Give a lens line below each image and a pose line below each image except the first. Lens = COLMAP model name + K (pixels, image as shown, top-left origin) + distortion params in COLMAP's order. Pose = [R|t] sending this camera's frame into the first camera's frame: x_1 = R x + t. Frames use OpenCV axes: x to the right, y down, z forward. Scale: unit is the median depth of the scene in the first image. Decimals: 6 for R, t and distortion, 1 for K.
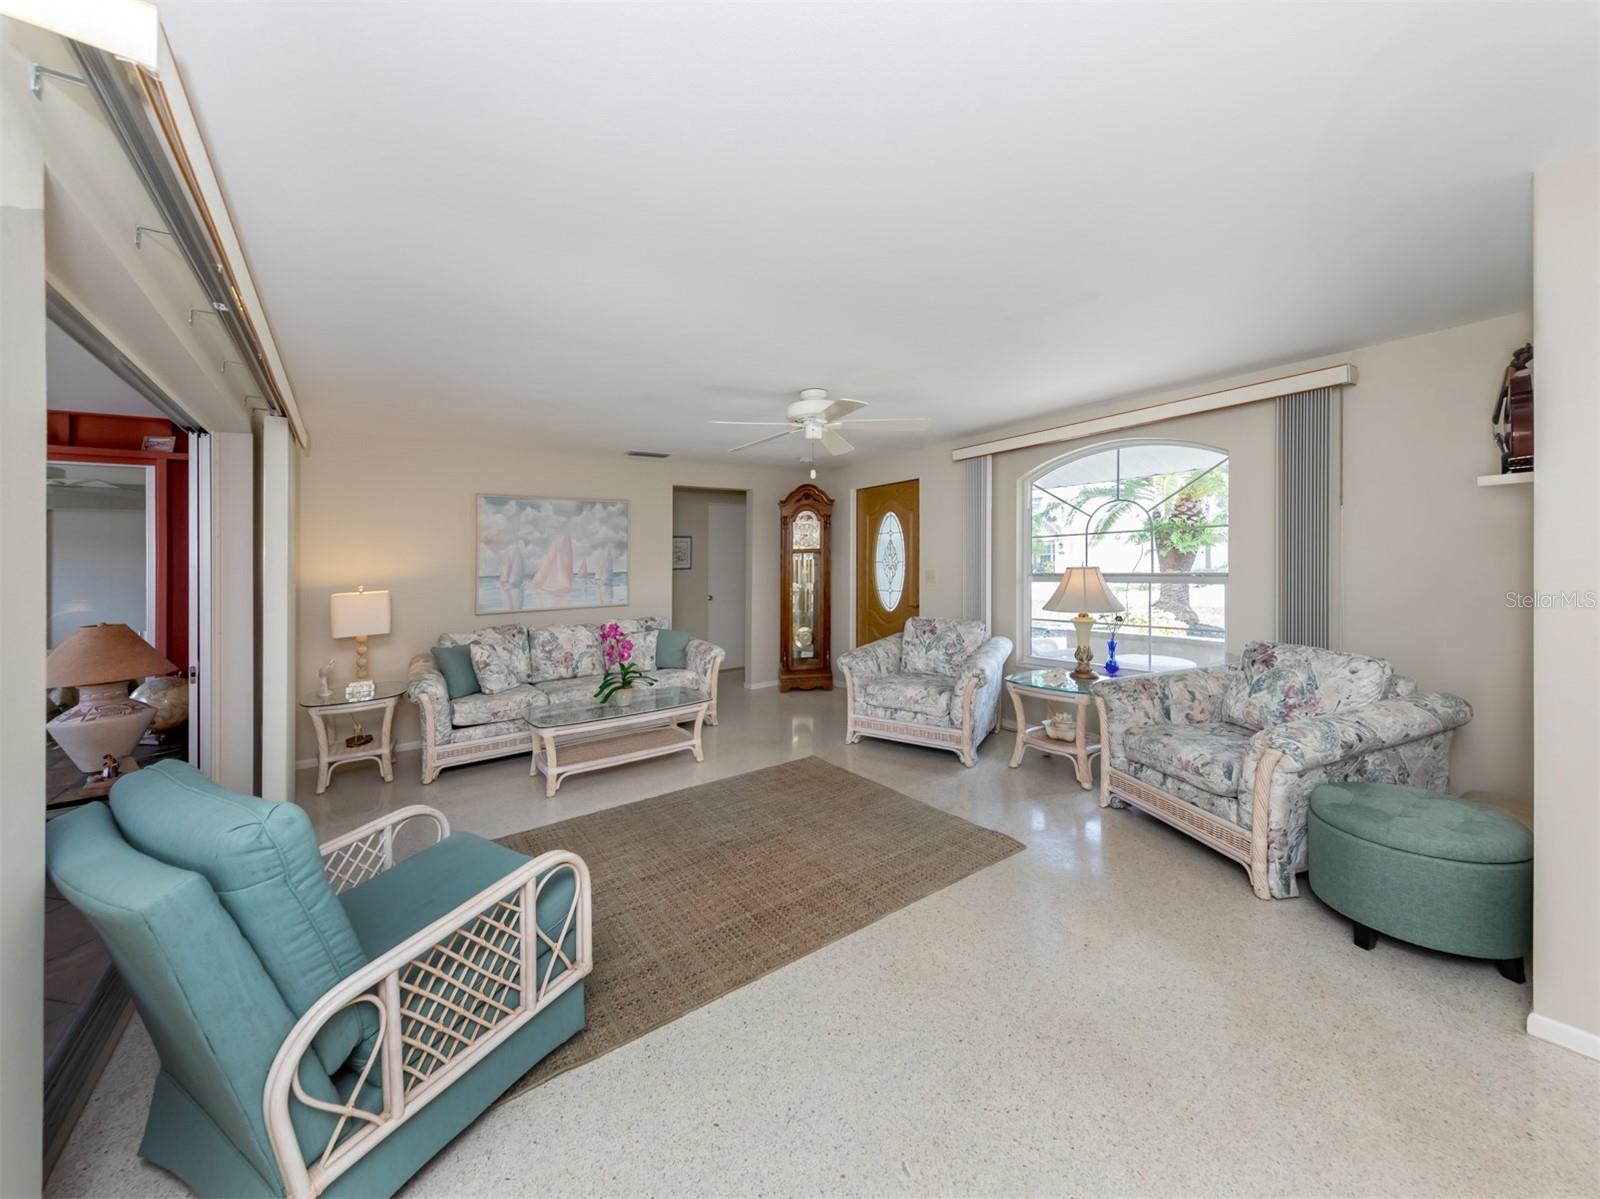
lens RADIAL K [[583.7, 0, 796.6], [0, 583.7, 565.5], [0, 0, 1]] dist [-0.000577, -0.000036]
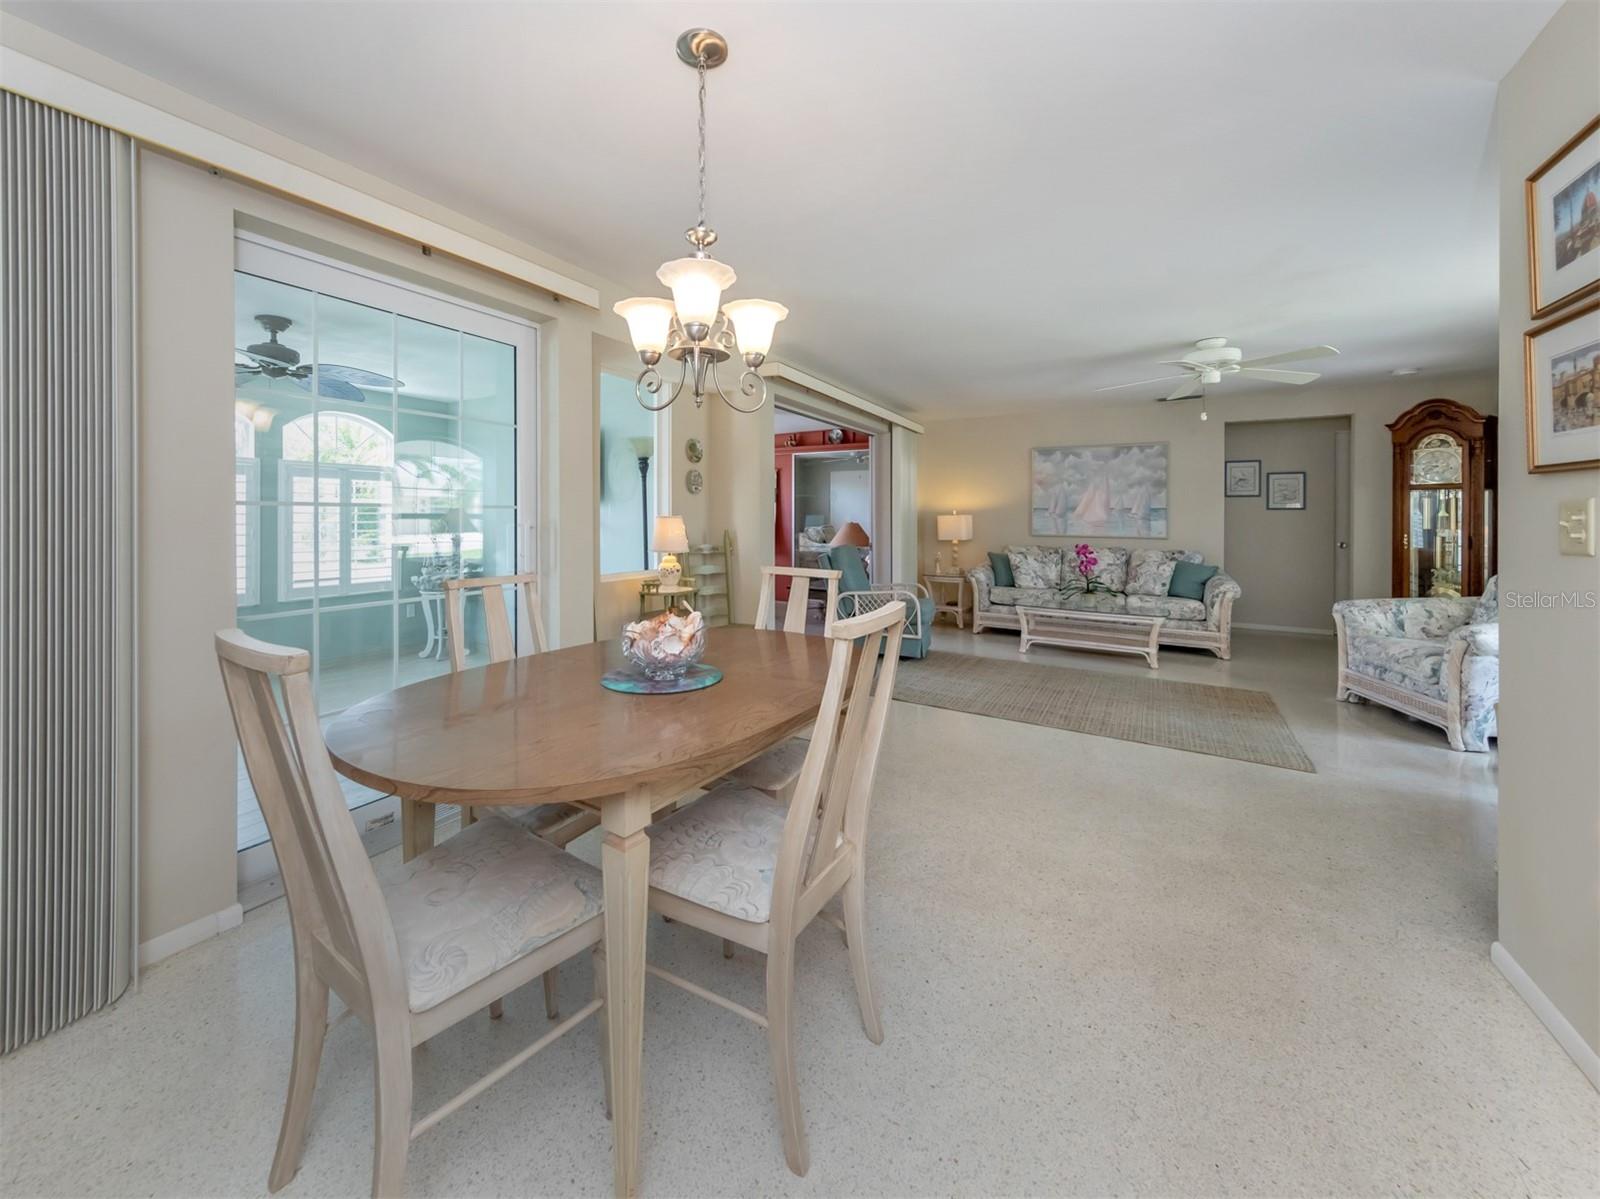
lens RADIAL K [[583.7, 0, 796.6], [0, 583.7, 565.5], [0, 0, 1]] dist [-0.000577, -0.000036]
pose [[0.454066, 0.104871, -0.884775, 0.420413], [-0.018176, 0.993932, 0.108481, 0.013236], [0.890783, -0.033176, 0.453217, -0.131127]]
